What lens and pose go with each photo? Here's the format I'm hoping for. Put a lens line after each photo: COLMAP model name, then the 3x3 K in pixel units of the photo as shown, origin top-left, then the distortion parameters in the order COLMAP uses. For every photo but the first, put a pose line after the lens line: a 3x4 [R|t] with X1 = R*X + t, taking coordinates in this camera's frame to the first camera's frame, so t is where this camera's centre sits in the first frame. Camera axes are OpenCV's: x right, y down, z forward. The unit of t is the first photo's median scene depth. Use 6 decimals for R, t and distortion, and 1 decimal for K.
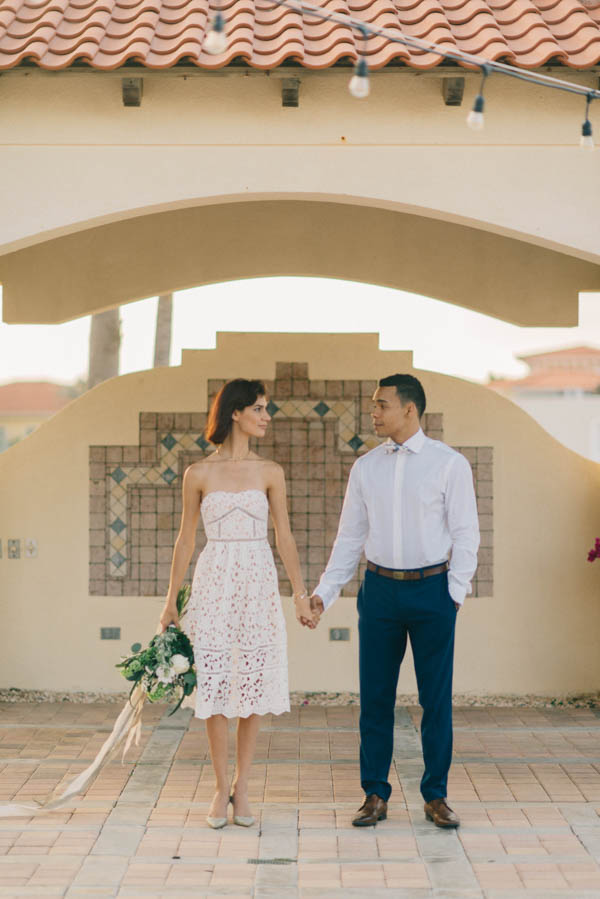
lens RADIAL K [[890.3, 0, 300.0], [0, 890.3, 449.5], [0, 0, 1]] dist [-0.107924, 0.097558]
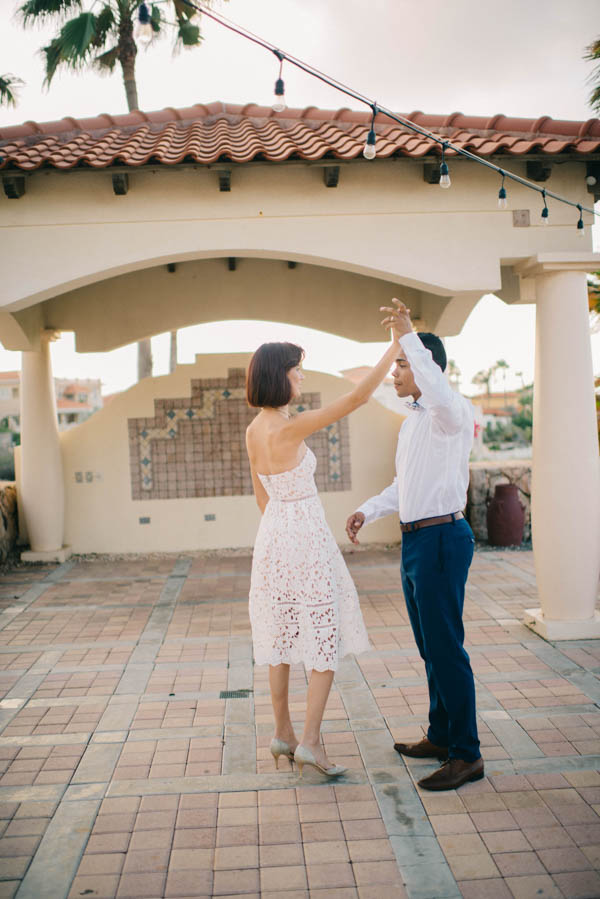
lens RADIAL K [[890.3, 0, 300.0], [0, 890.3, 449.5], [0, 0, 1]] dist [-0.107924, 0.097558]
pose [[0.996503, -0.047718, 0.068590, -0.012508], [0.045034, 0.998178, 0.040160, 0.001717], [-0.070382, -0.036931, 0.996836, -0.839664]]
